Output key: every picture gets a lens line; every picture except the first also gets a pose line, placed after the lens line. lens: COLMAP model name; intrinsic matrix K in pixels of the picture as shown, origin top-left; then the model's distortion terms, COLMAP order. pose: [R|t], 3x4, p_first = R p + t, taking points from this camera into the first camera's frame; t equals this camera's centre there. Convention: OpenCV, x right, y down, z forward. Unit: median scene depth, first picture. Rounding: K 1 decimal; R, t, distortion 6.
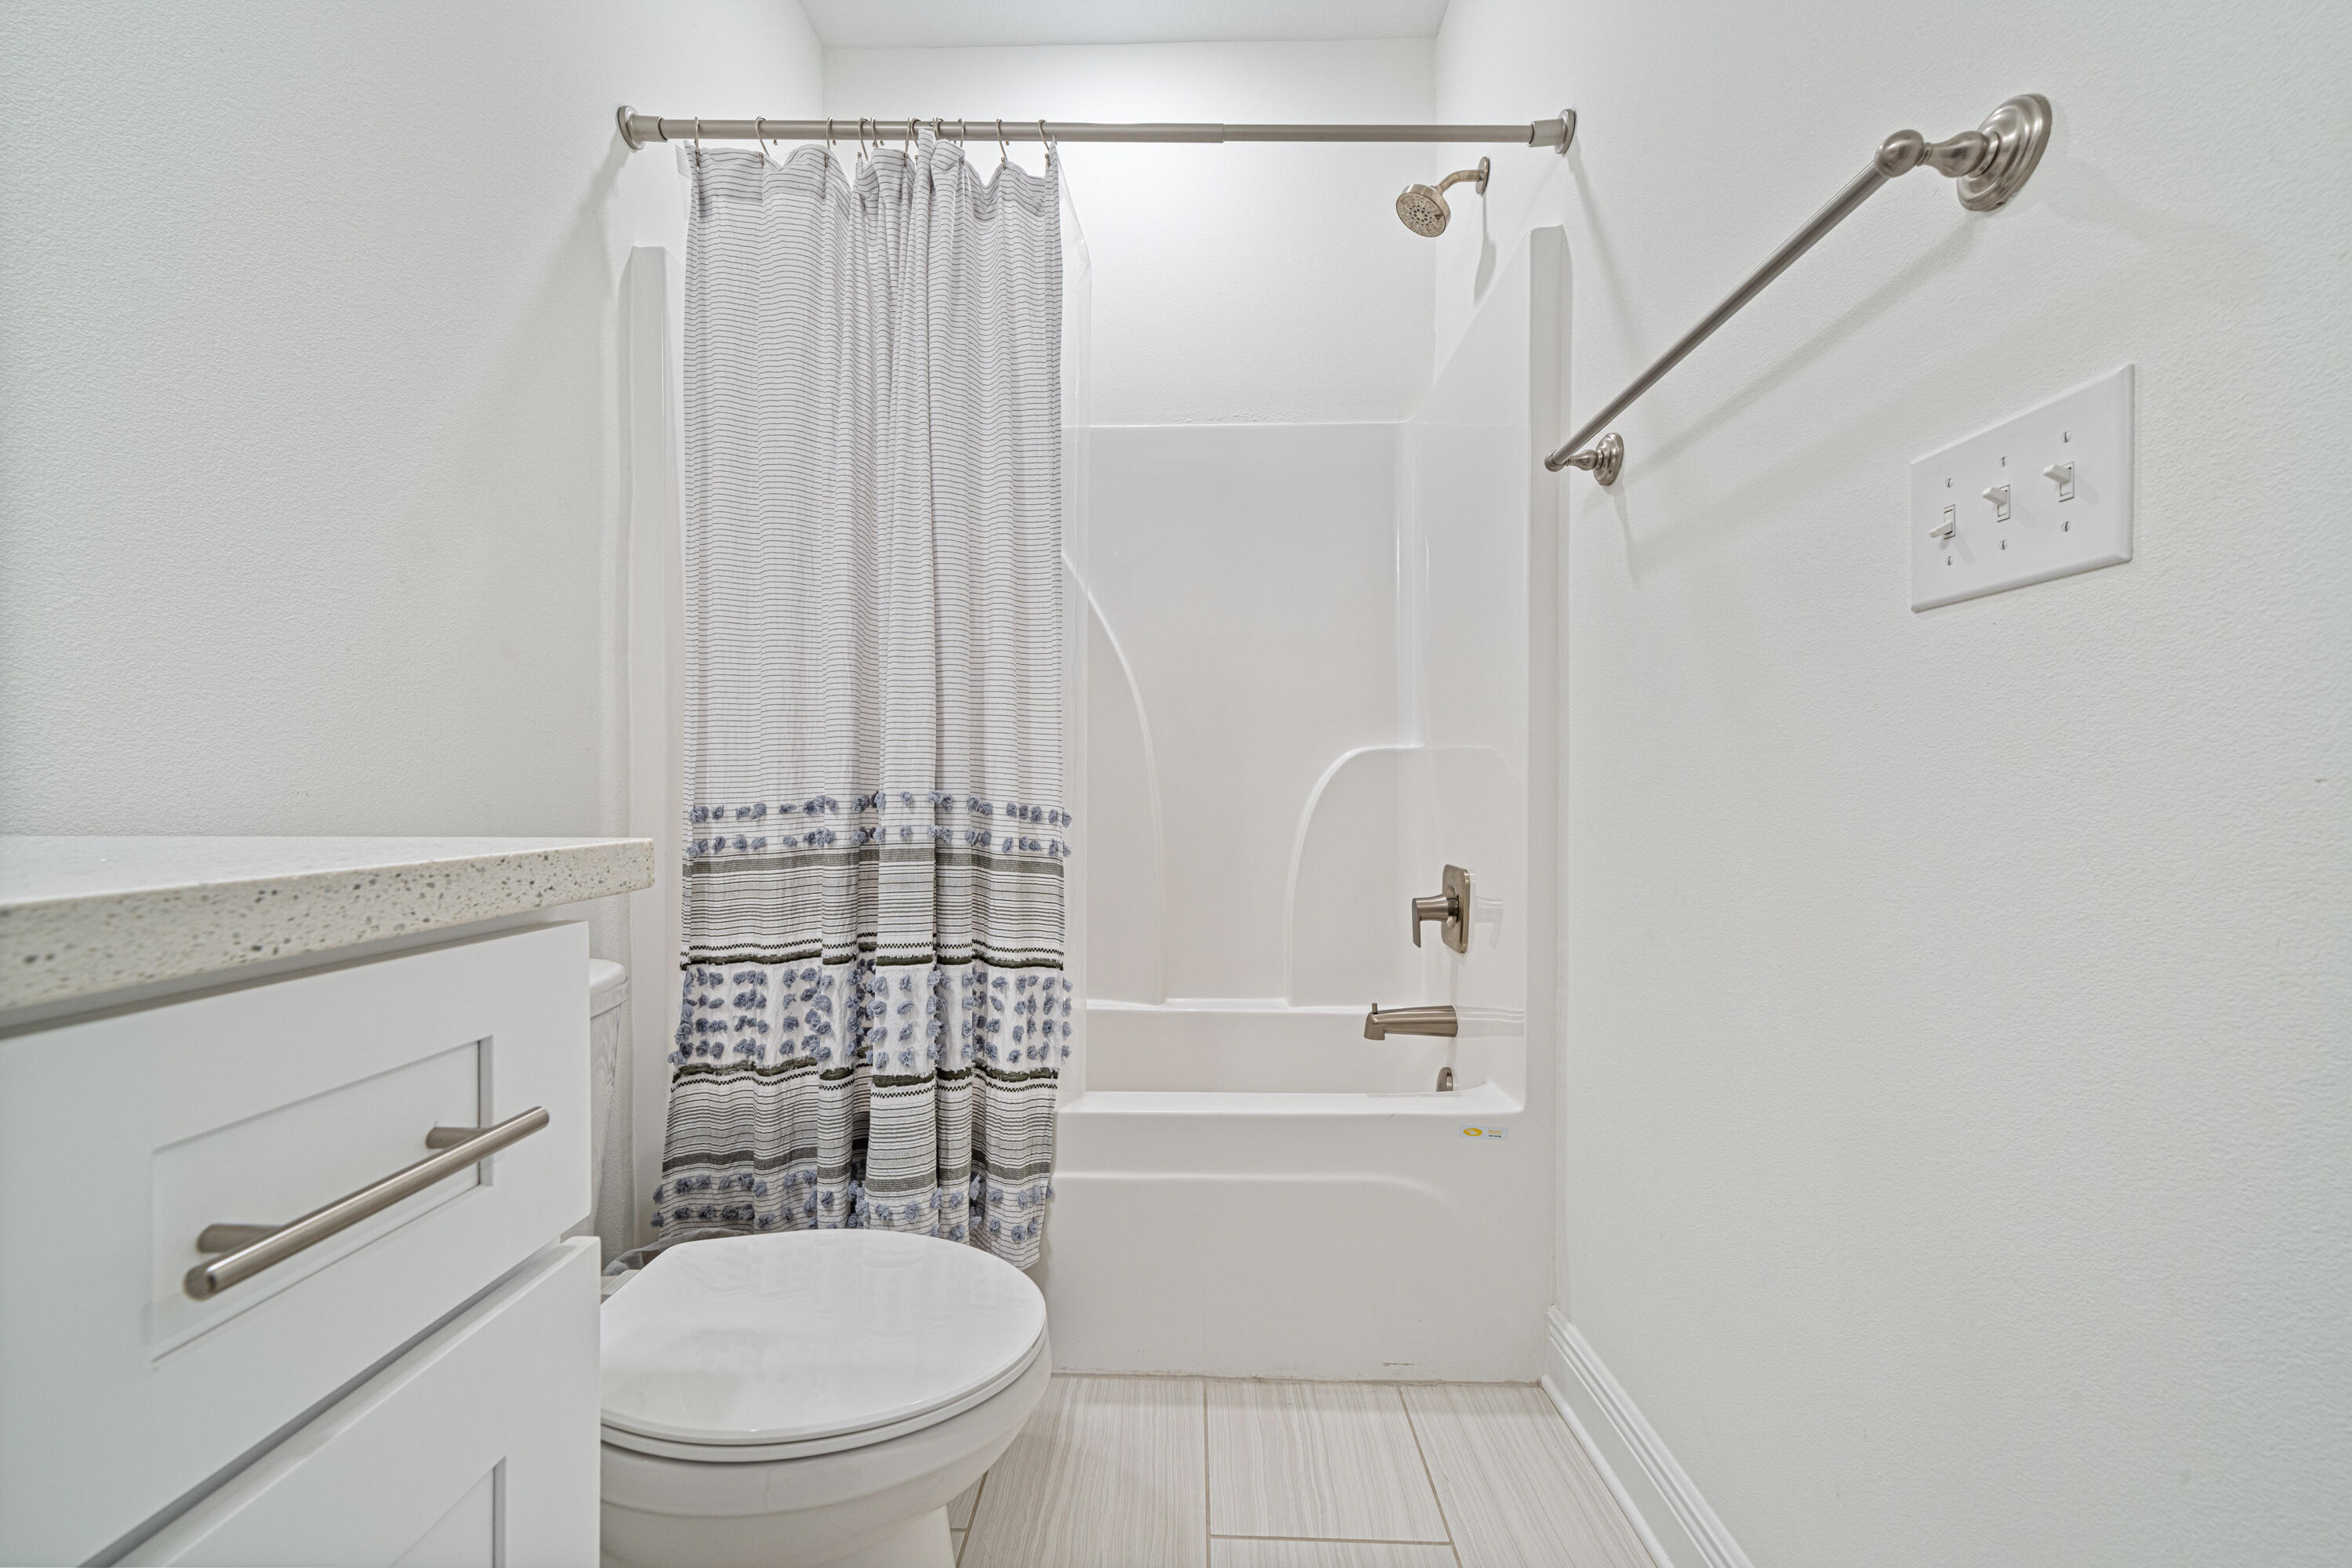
lens RADIAL K [[895.4, 0, 1163.2], [0, 895.4, 790.6], [0, 0, 1]] dist [-0.002218, -0.000155]
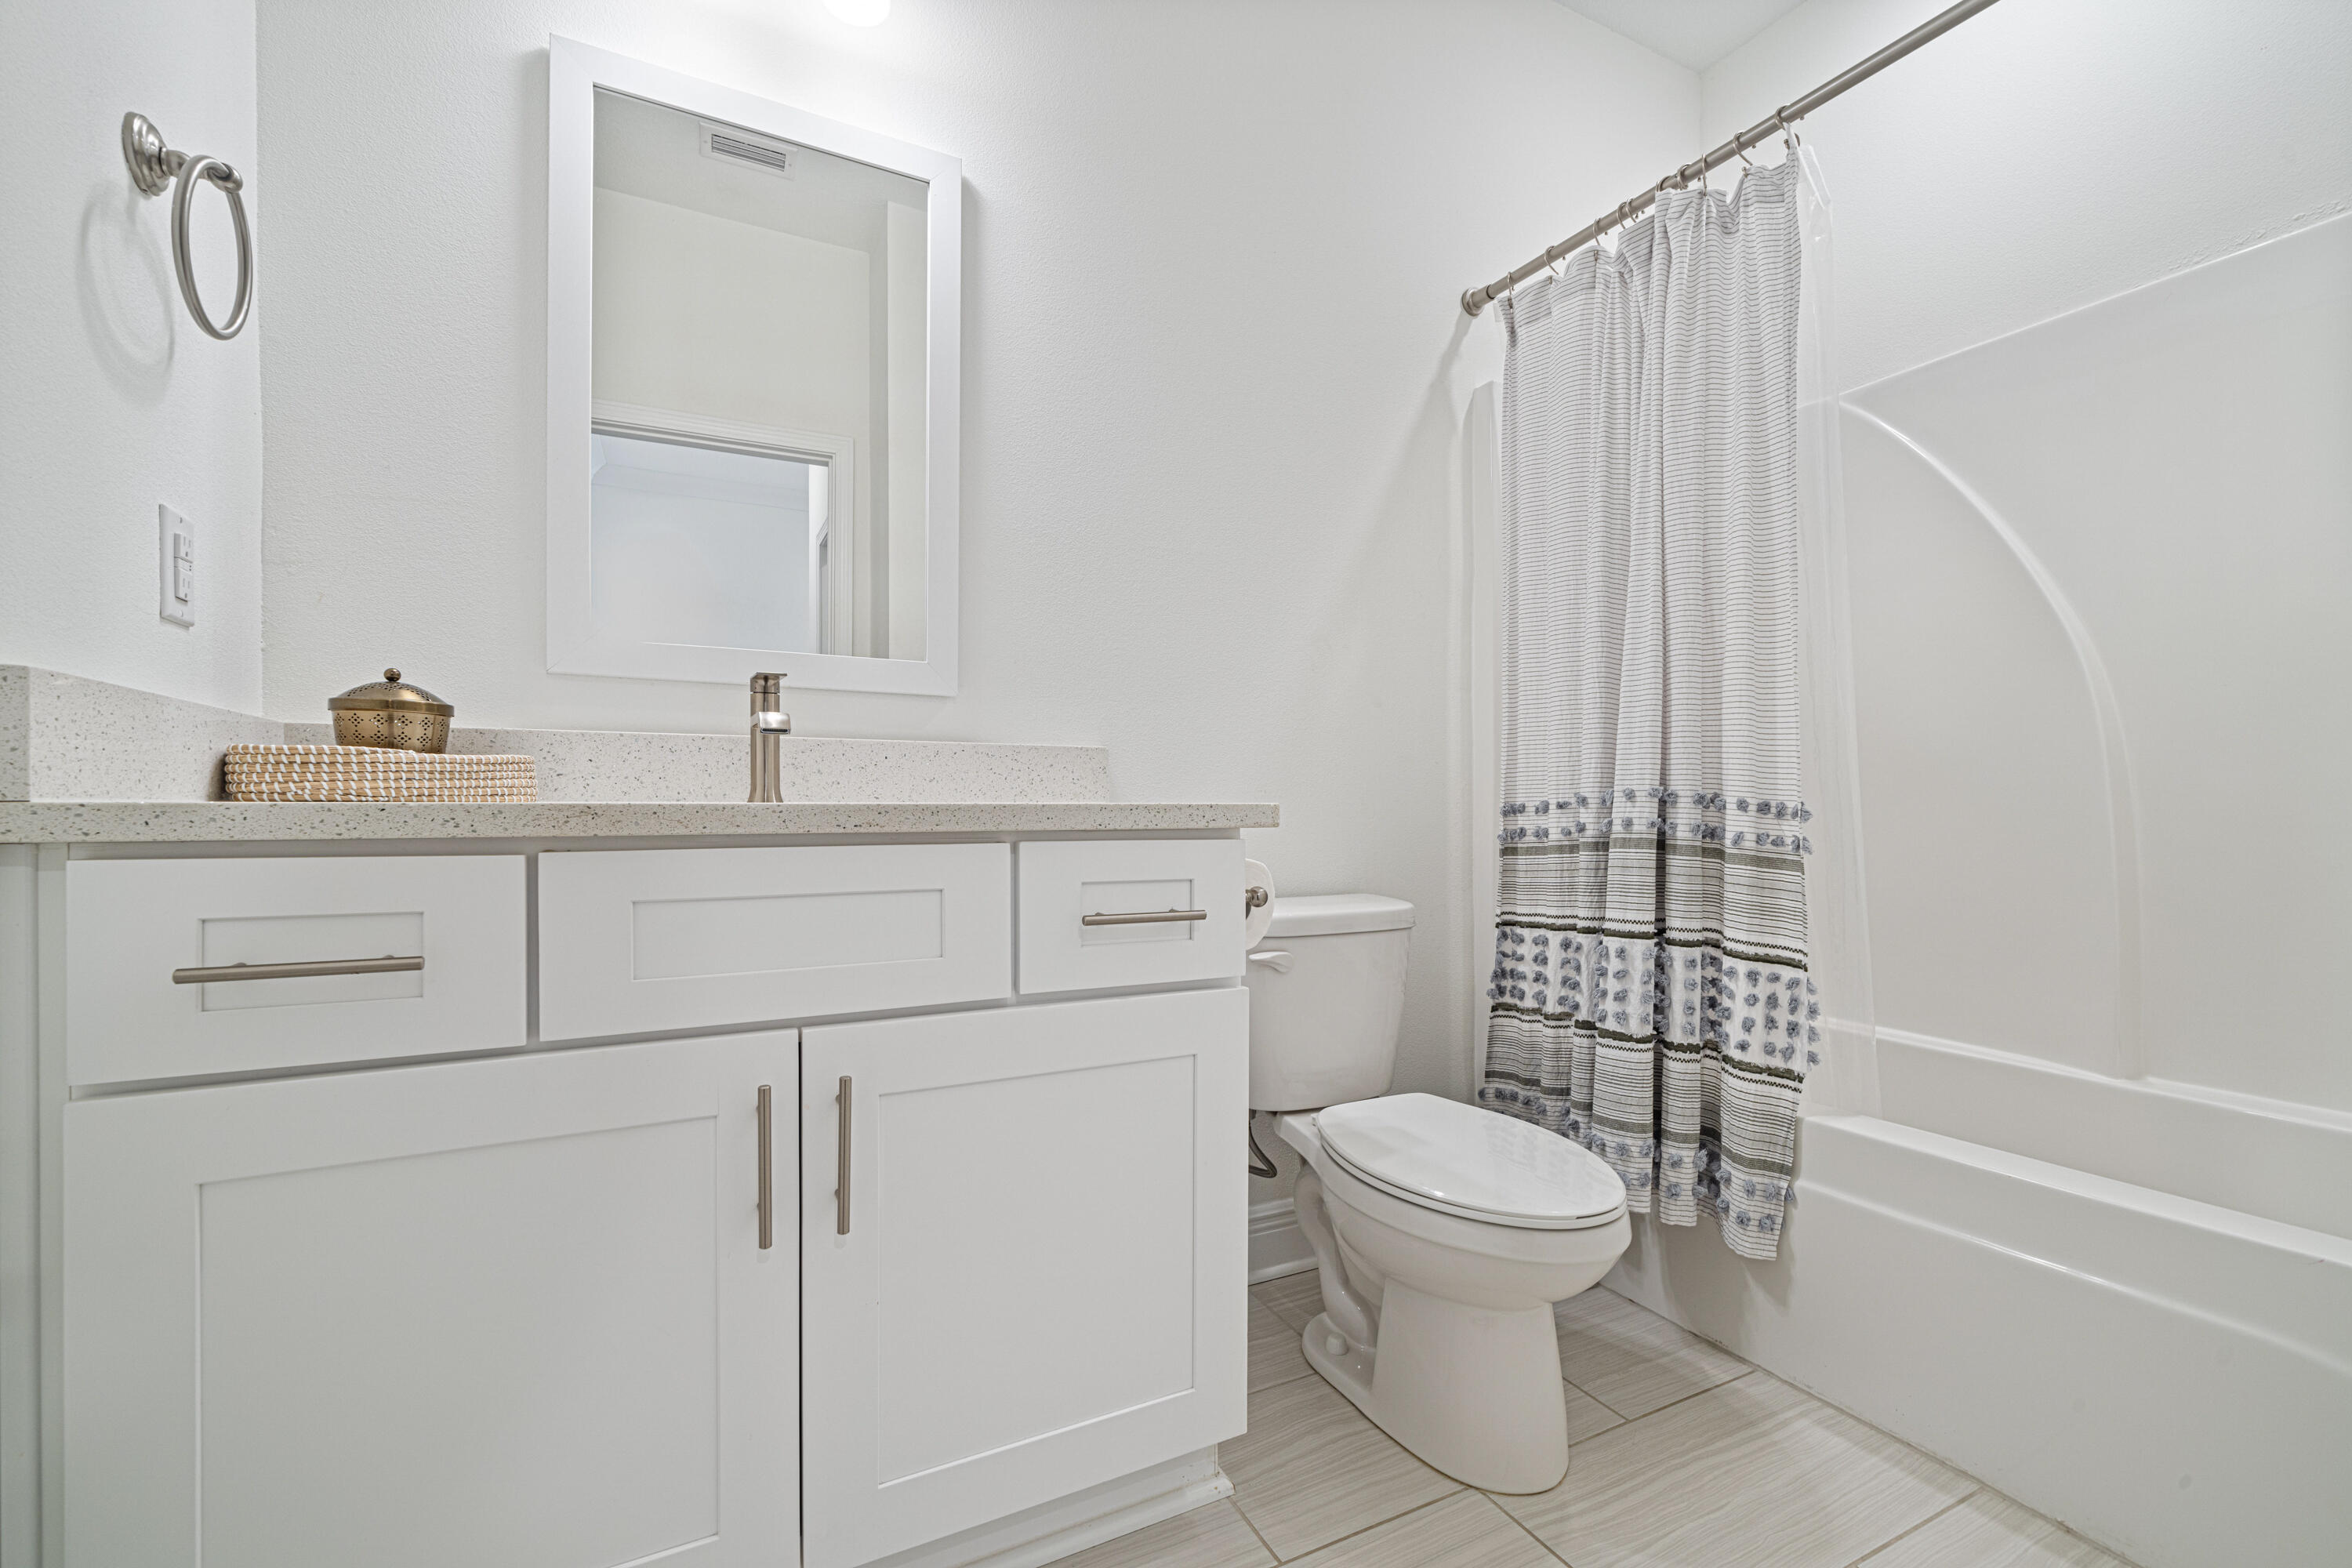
lens RADIAL K [[957.5, 0, 1170.5], [0, 957.5, 797.4], [0, 0, 1]] dist [-0.000381, -0.000054]
pose [[0.481468, -0.010382, -0.876402, 0.466227], [0.000371, 0.999932, -0.011641, 0.025109], [0.876463, 0.005280, 0.481440, -0.098307]]
